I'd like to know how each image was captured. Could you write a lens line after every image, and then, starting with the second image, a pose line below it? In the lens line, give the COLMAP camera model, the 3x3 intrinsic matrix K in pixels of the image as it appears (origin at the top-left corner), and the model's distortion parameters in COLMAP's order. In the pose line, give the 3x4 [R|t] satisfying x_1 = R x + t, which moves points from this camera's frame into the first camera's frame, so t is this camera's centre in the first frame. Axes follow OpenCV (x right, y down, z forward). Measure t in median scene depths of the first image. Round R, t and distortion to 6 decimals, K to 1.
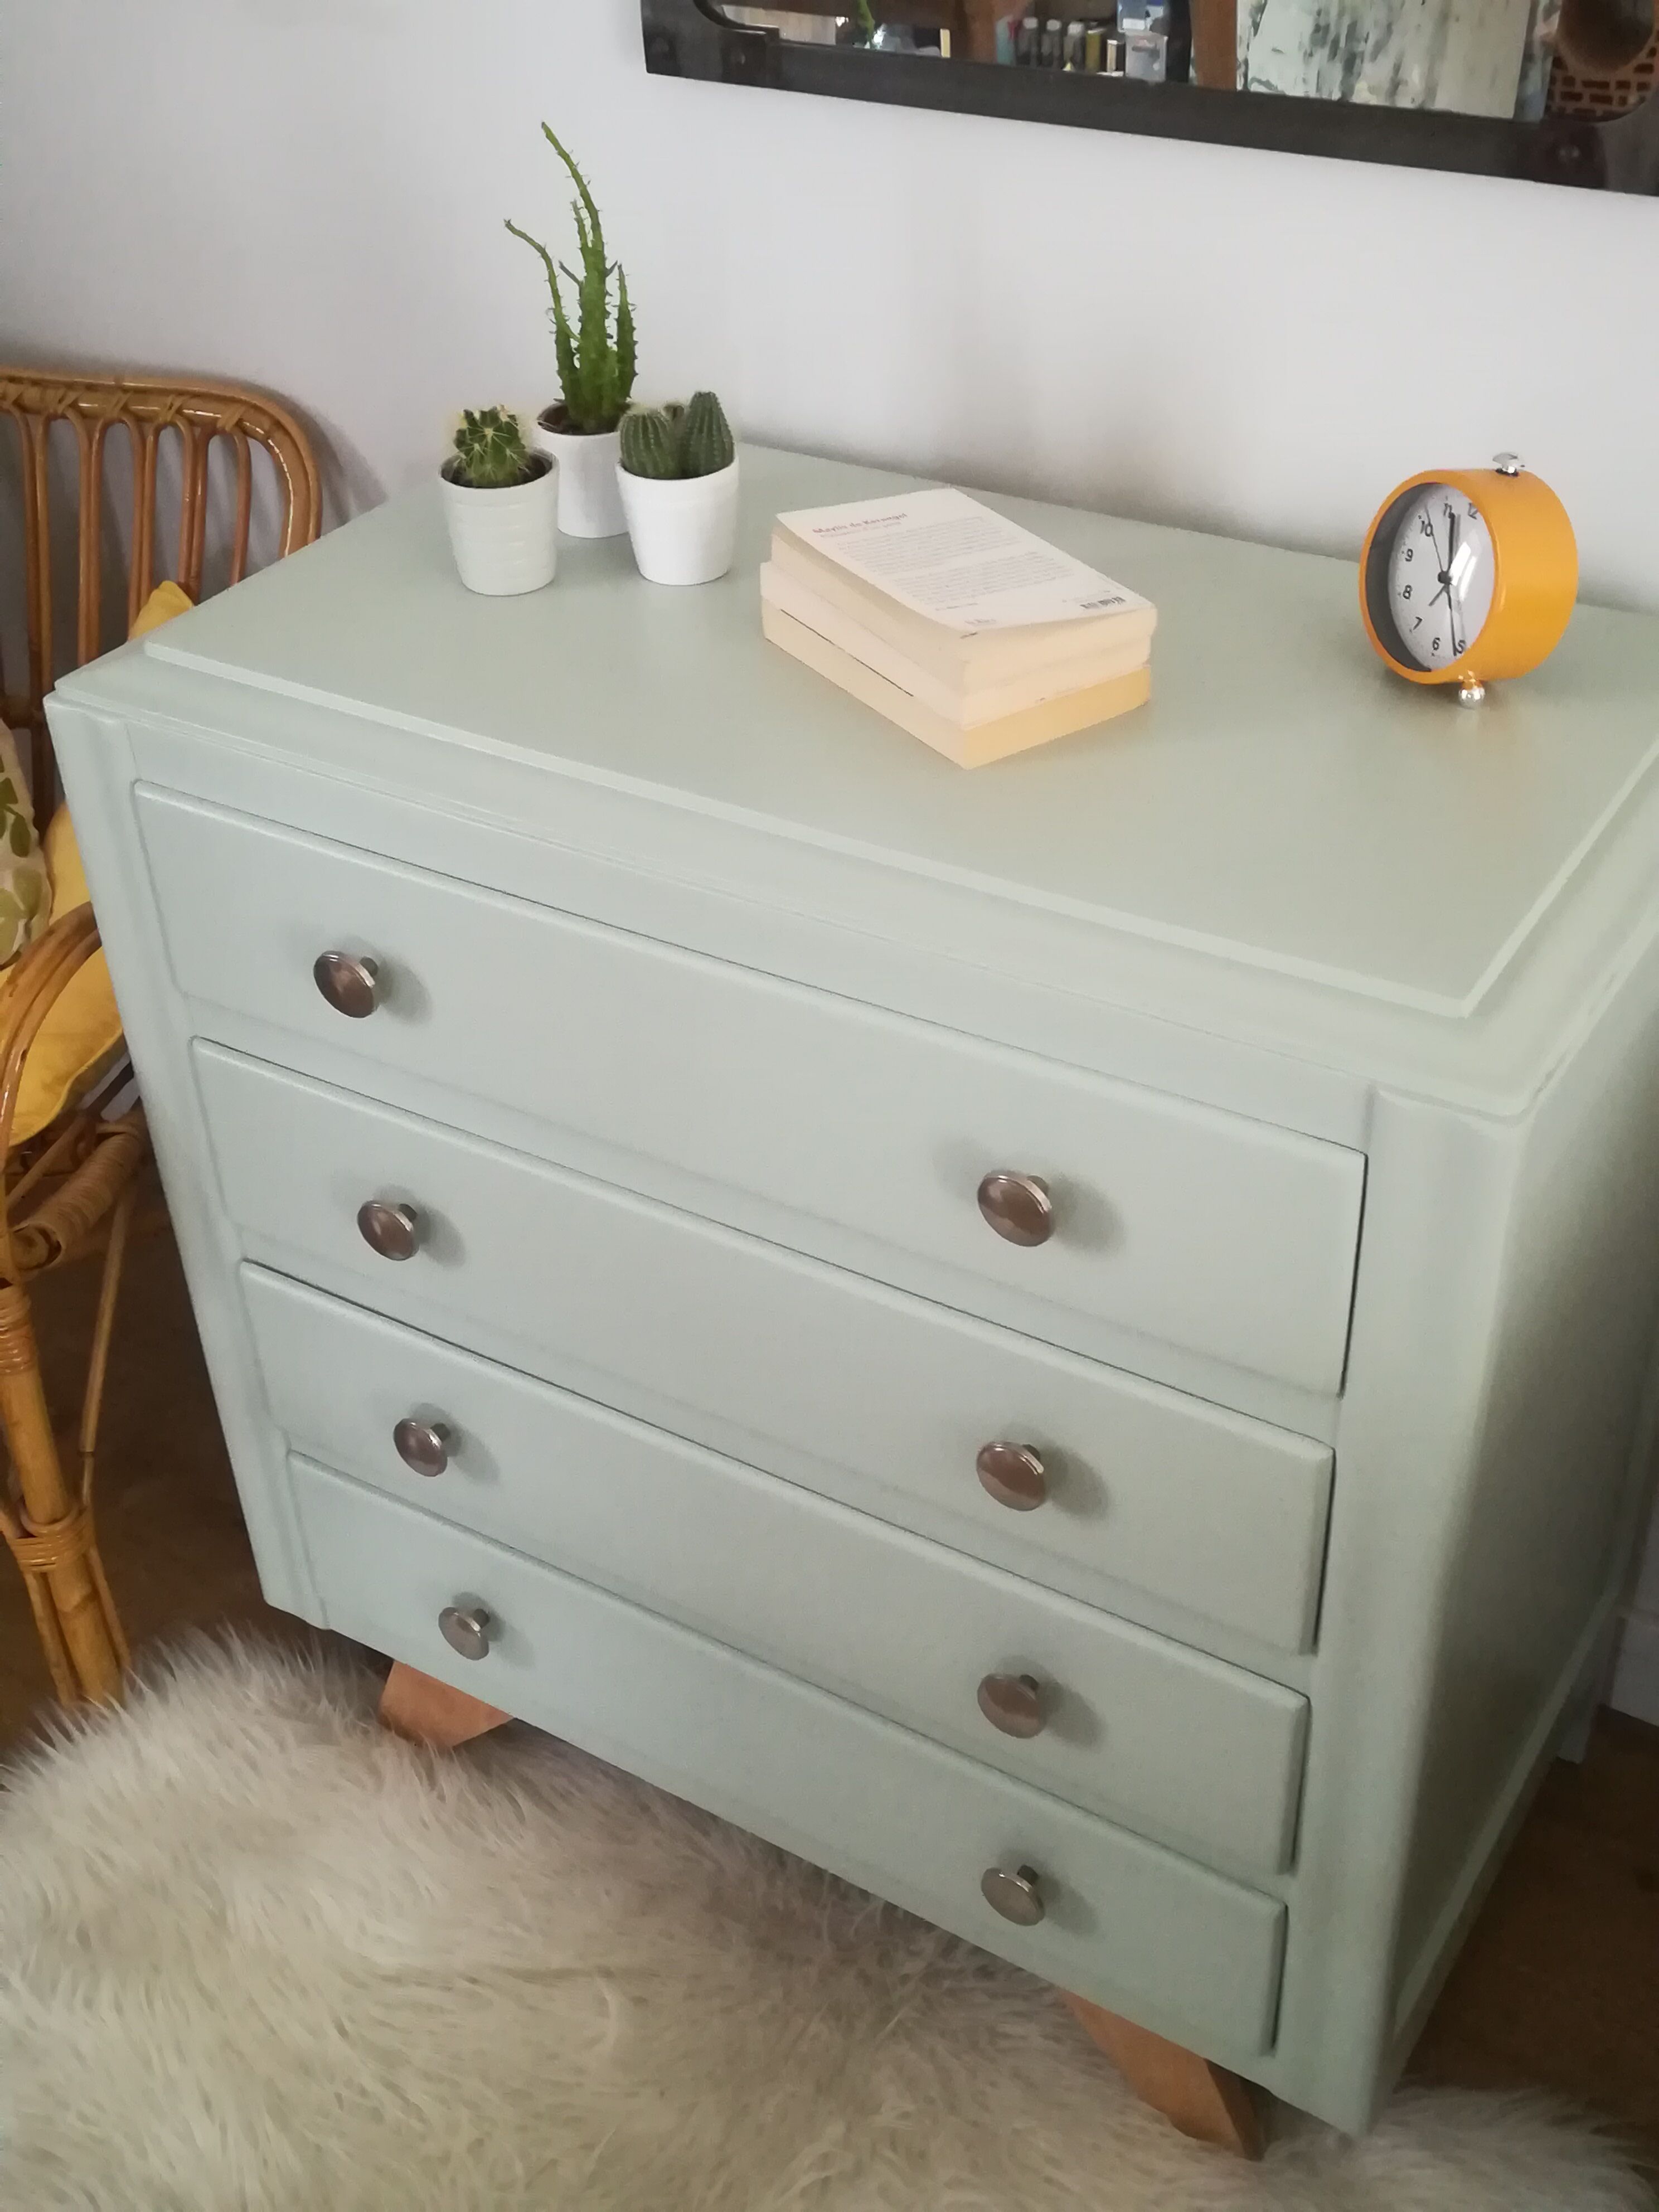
lens RADIAL K [[2514.3, 0, 836.8], [0, 2514.3, 1124.9], [0, 0, 1]] dist [0.046010, 0.000000]
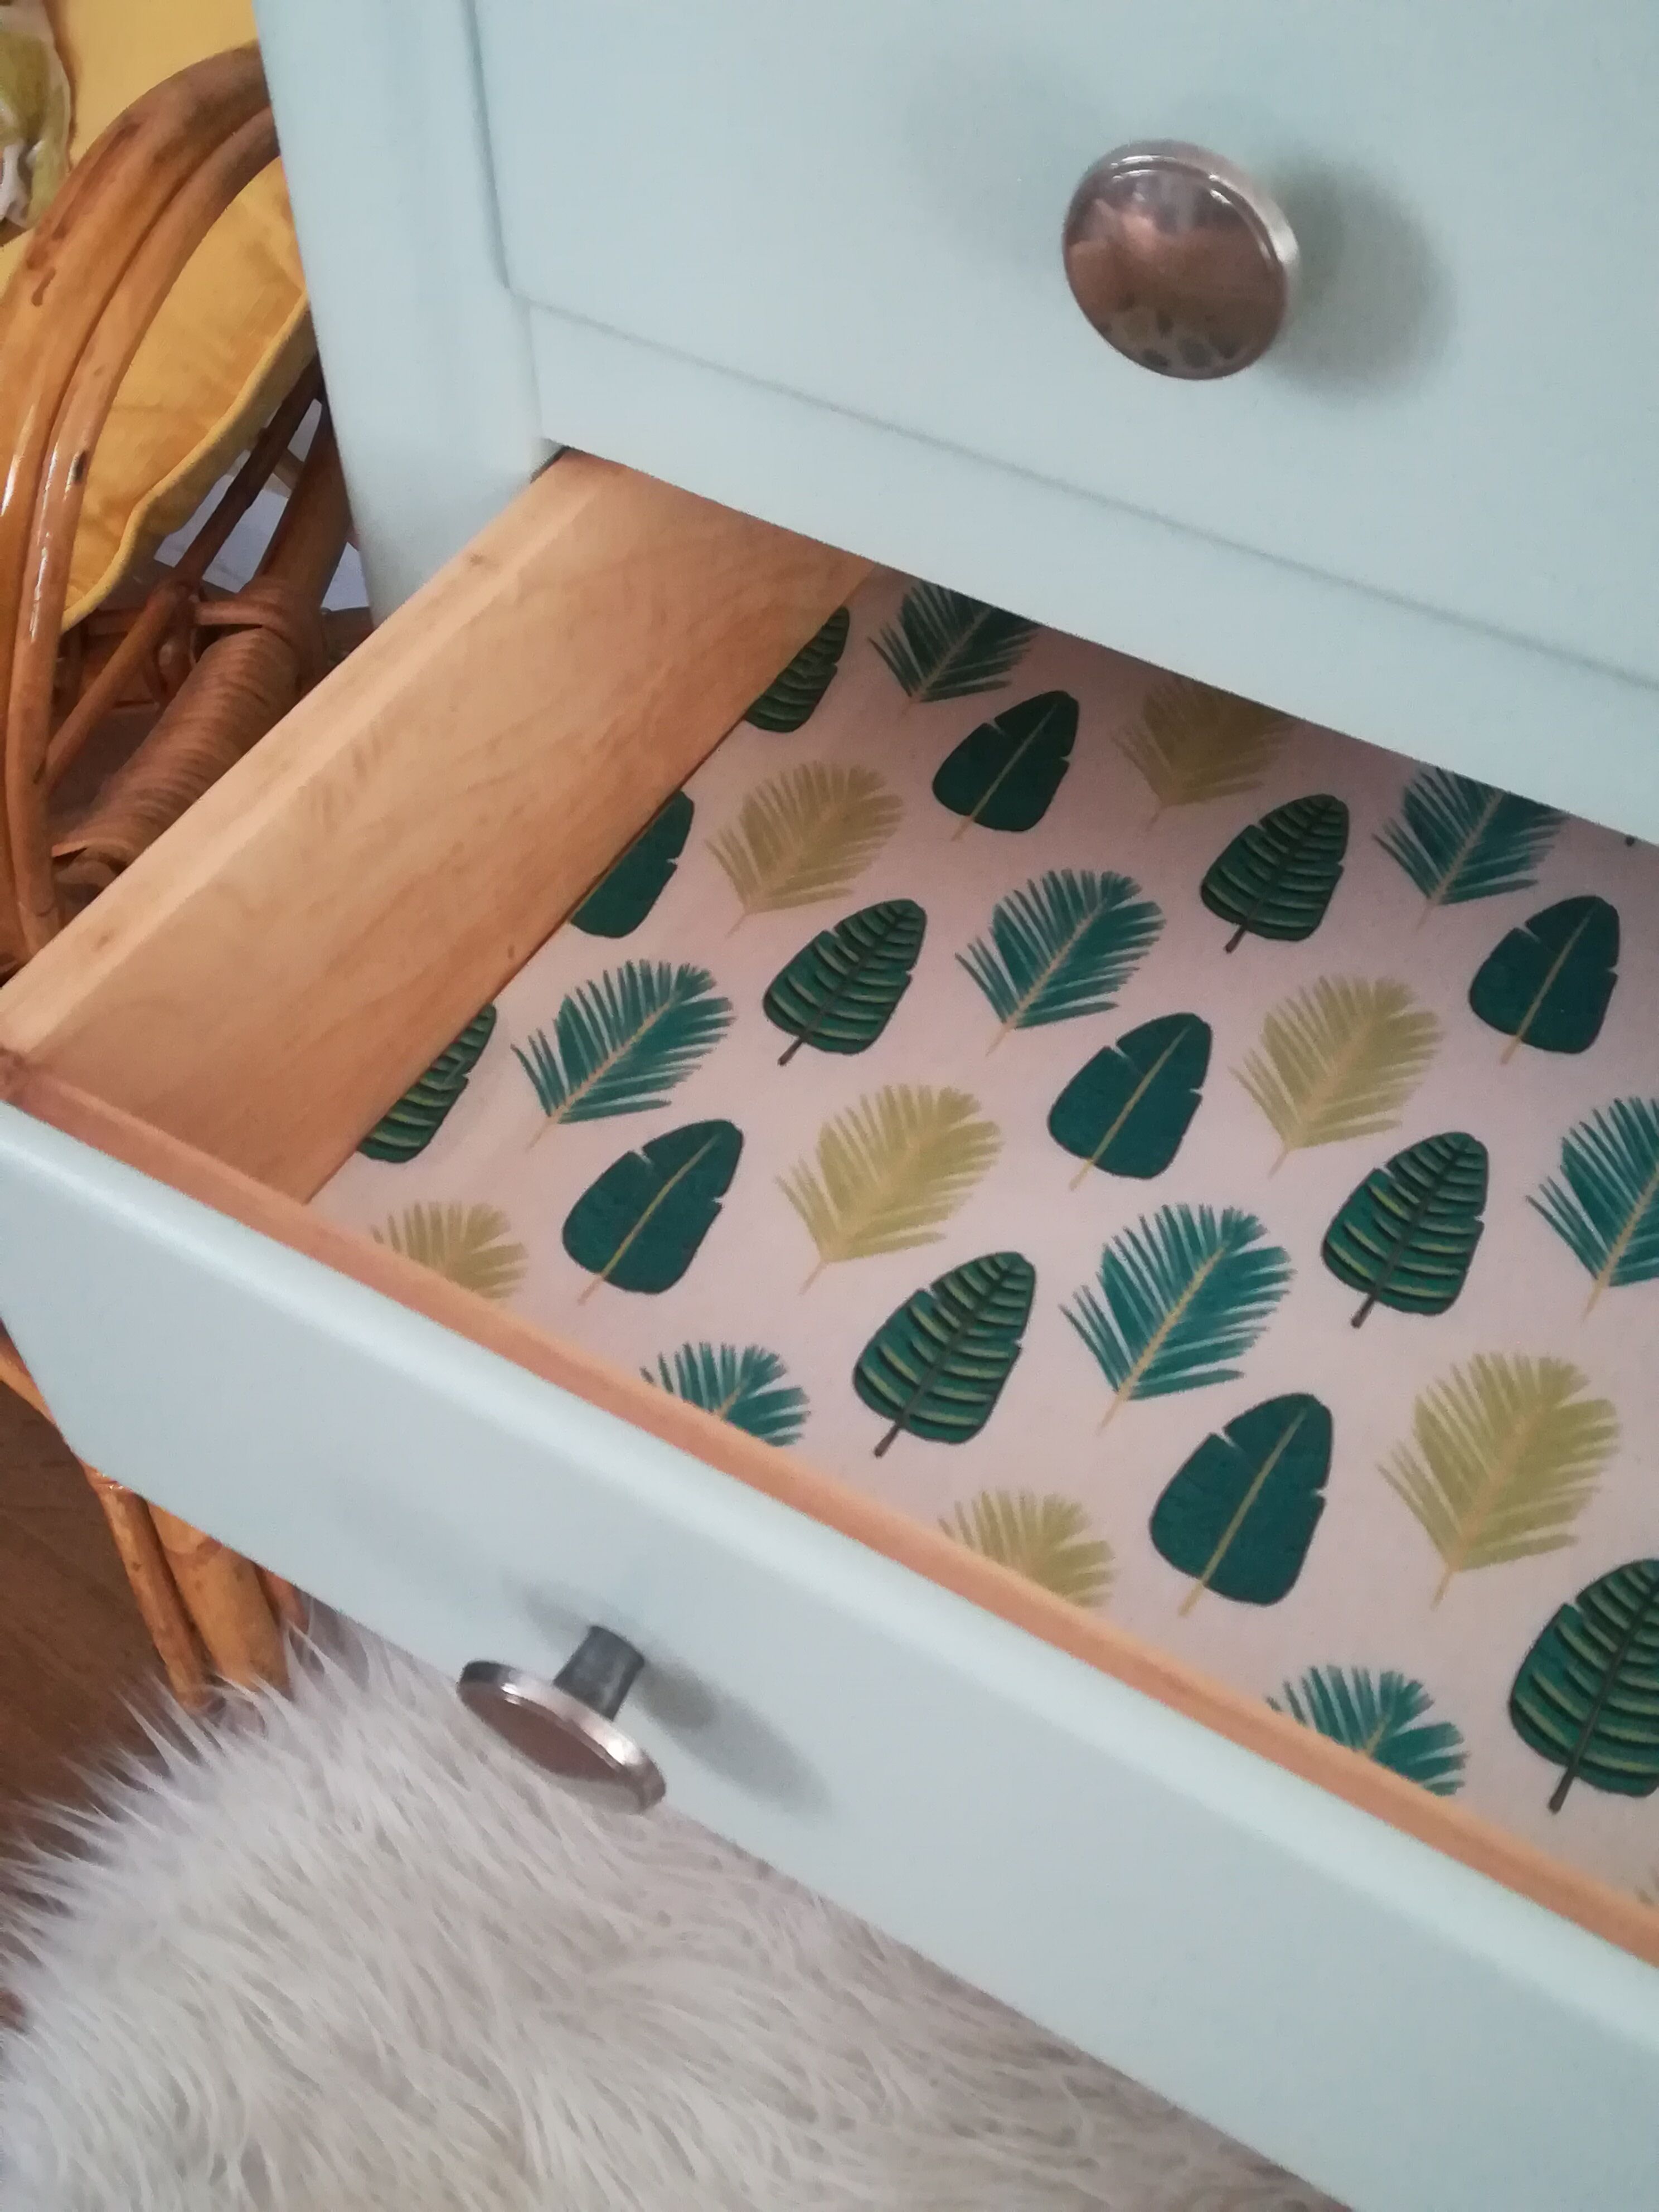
lens RADIAL K [[2514.3, 0, 817.0], [0, 2514.3, 1111.8], [0, 0, 1]] dist [0.046010, 0.000000]
pose [[0.999796, 0.011877, 0.016363, -0.182830], [-0.015341, 0.972779, 0.231227, -0.019331], [-0.013171, -0.231431, 0.972762, 0.511098]]
